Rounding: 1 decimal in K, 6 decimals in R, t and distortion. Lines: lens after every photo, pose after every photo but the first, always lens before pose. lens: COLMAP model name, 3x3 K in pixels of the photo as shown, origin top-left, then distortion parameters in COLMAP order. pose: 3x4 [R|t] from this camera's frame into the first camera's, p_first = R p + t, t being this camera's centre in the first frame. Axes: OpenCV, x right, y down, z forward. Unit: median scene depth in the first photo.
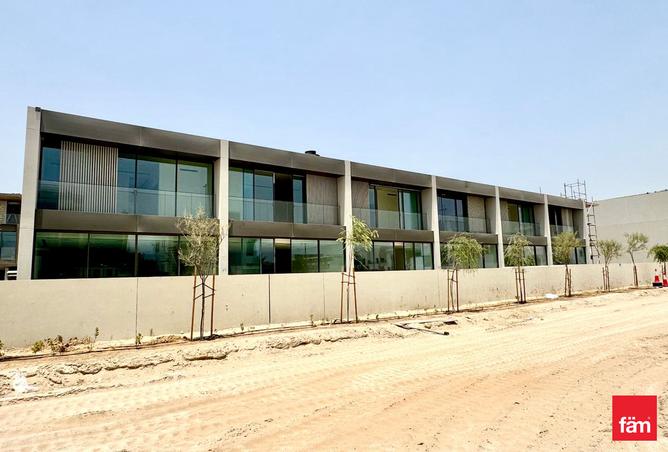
lens RADIAL K [[403.1, 0, 334.4], [0, 403.1, 227.4], [0, 0, 1]] dist [0.002836, 0.001982]
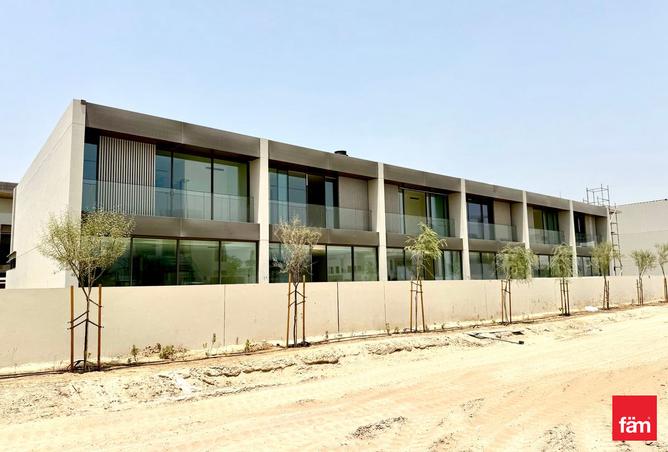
lens RADIAL K [[475.5, 0, 333.3], [0, 475.5, 225.5], [0, 0, 1]] dist [0.067524, -0.007038]
pose [[0.996394, 0.016807, 0.083162, -0.203404], [-0.016118, 0.999830, -0.008939, -0.008637], [-0.083298, 0.007566, 0.996496, -0.116365]]
